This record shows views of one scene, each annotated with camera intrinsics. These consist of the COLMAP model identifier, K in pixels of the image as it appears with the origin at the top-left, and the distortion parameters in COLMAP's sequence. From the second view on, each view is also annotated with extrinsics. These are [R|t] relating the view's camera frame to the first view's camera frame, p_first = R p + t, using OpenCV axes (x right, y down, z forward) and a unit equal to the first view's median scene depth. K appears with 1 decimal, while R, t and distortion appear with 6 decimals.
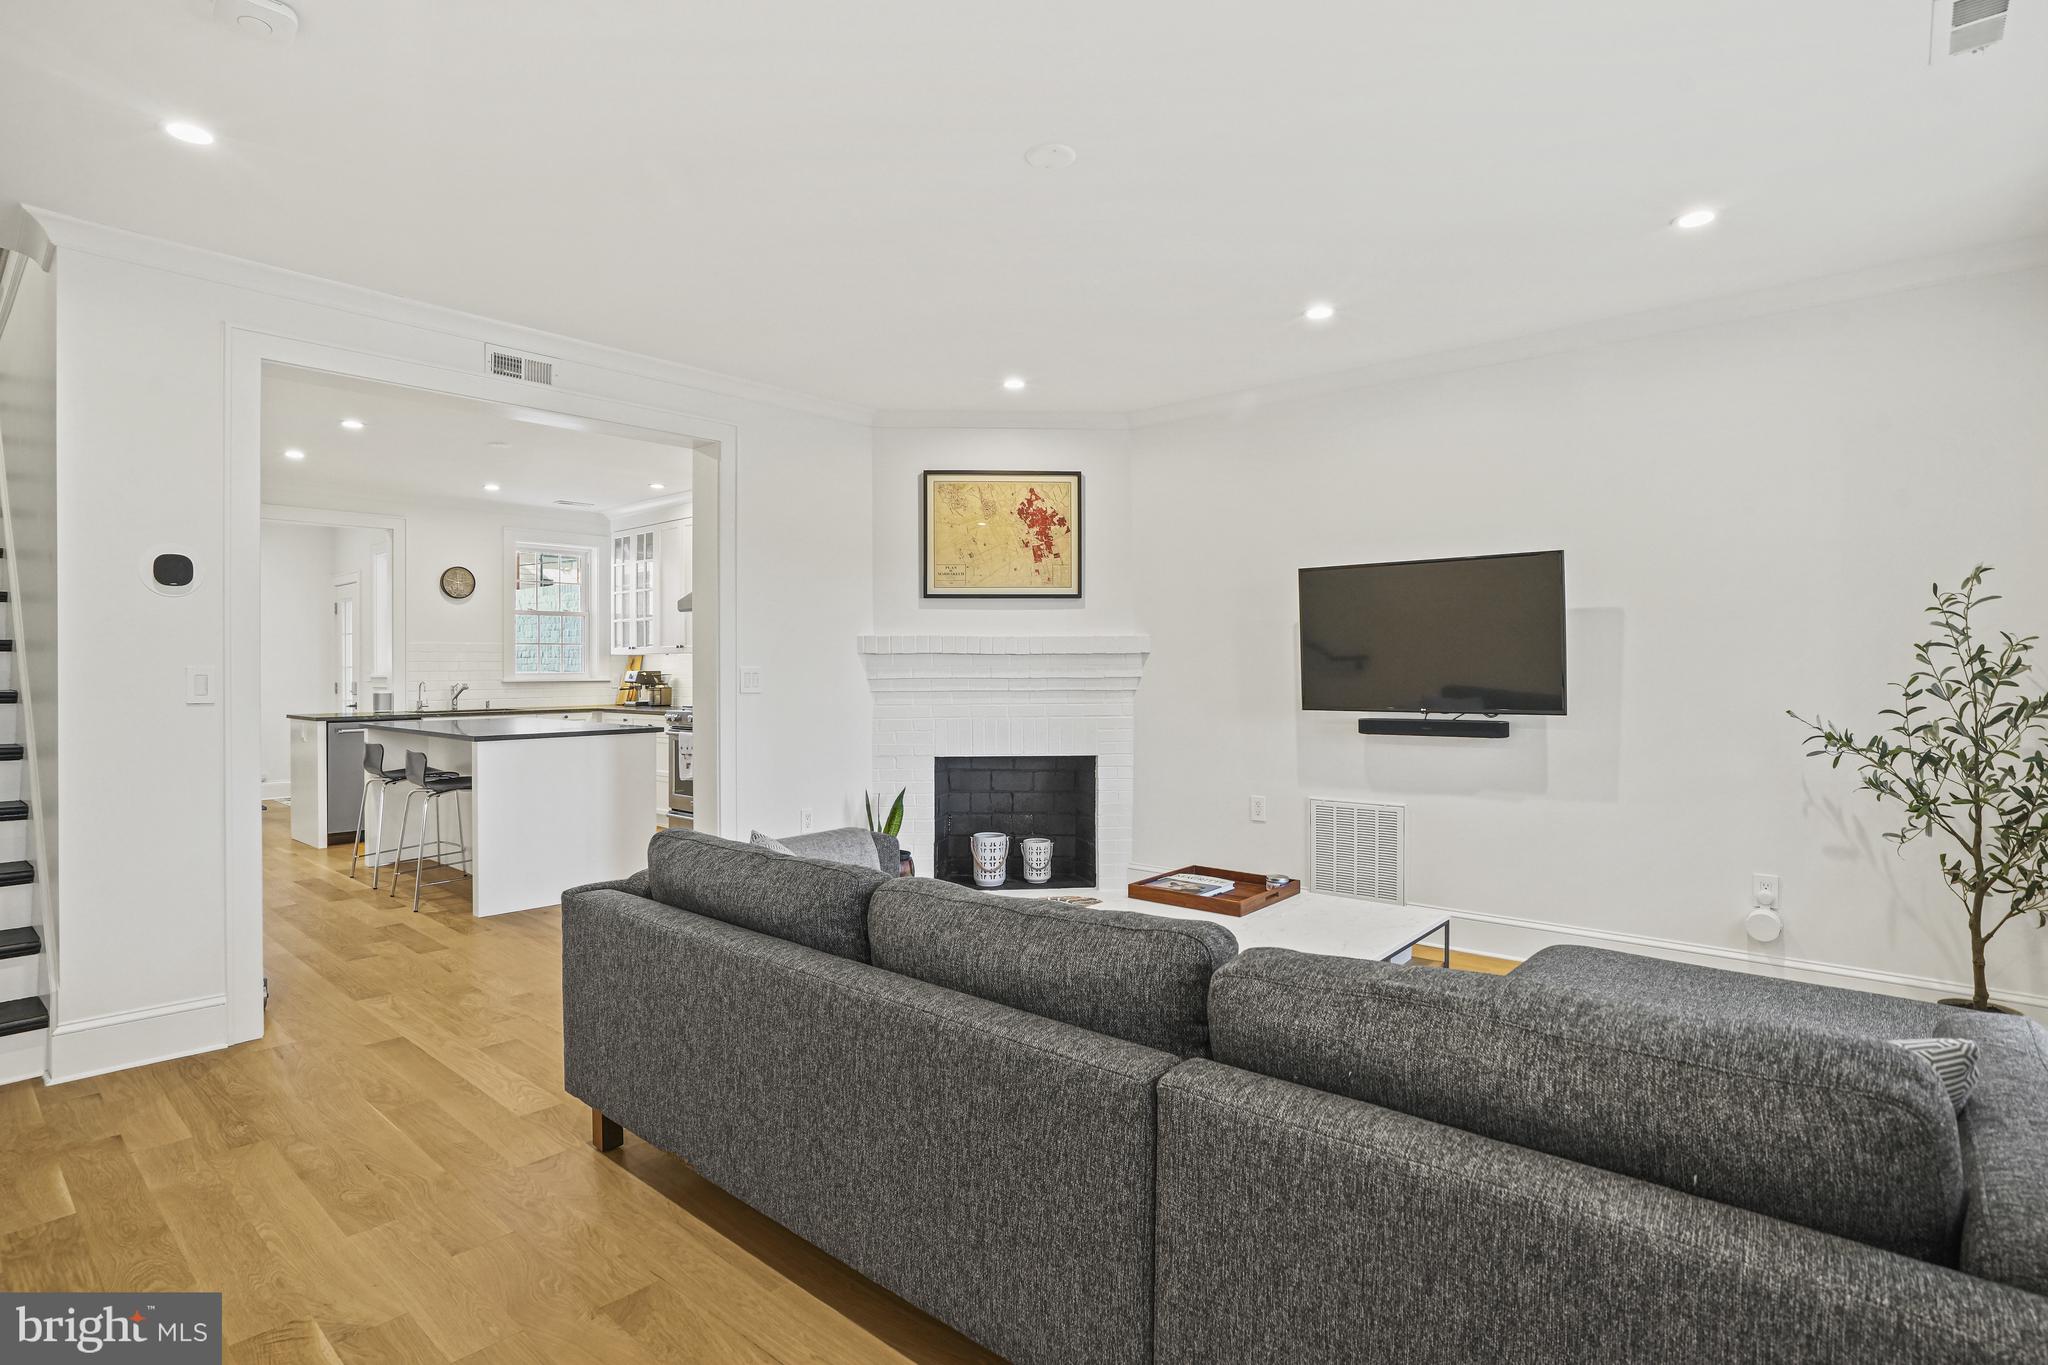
lens RADIAL K [[1019.1, 0, 1018.3], [0, 1019.1, 676.3], [0, 0, 1]] dist [-0.055276, 0.029247]
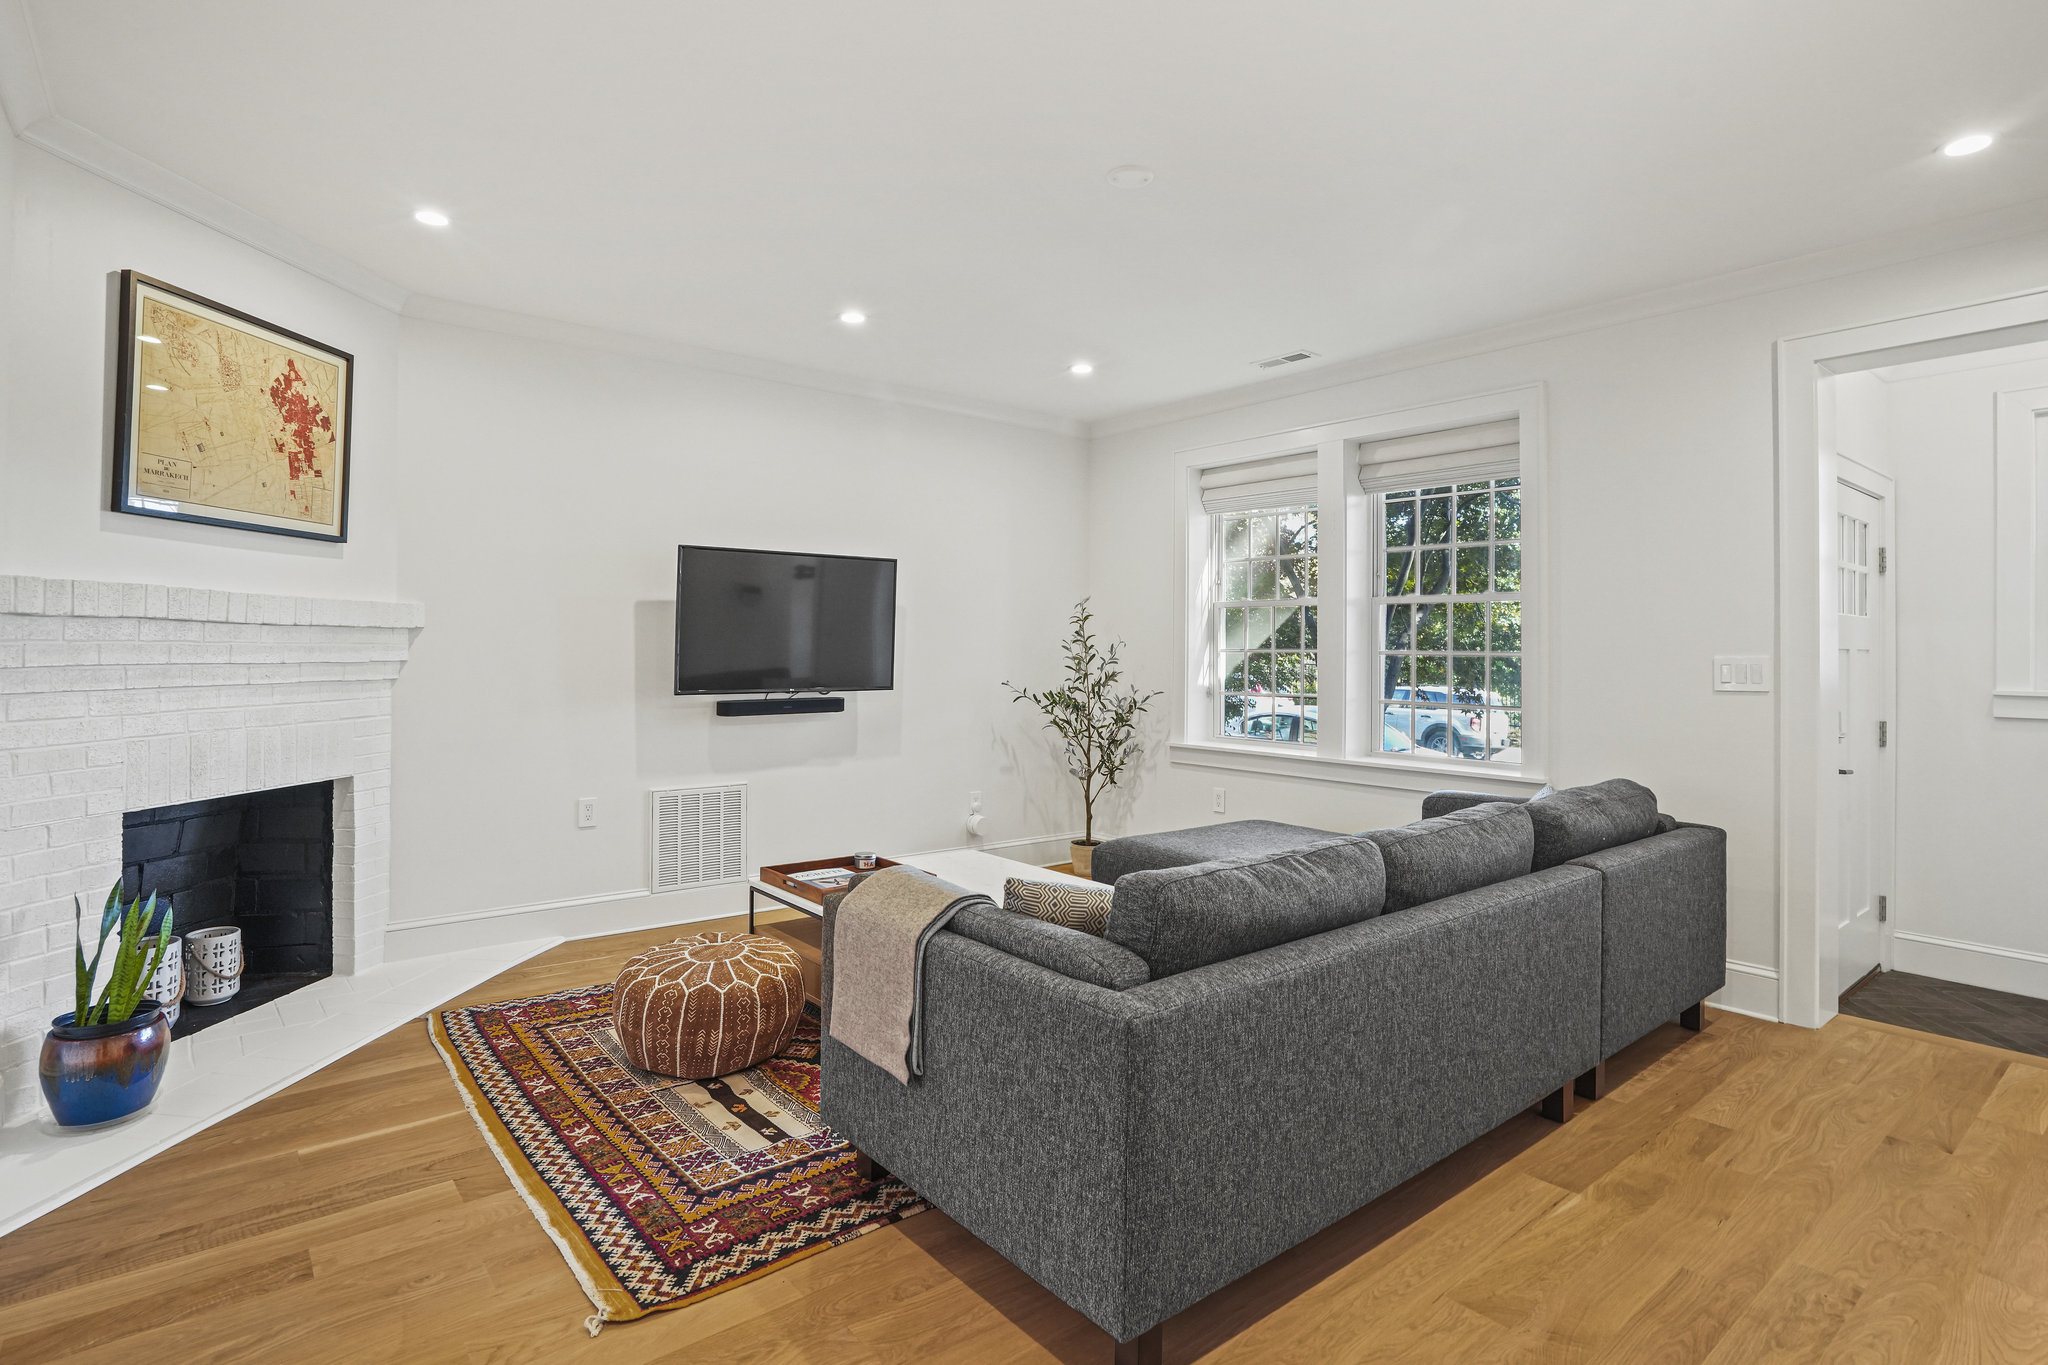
lens RADIAL K [[1031.9, 0, 1000.5], [0, 1031.9, 640.8], [0, 0, 1]] dist [-0.048599, 0.022973]
pose [[0.182182, 0.013184, 0.983176, -0.601543], [0.000217, 0.999910, -0.013448, -0.004334], [-0.983265, 0.002663, 0.182163, 0.534598]]
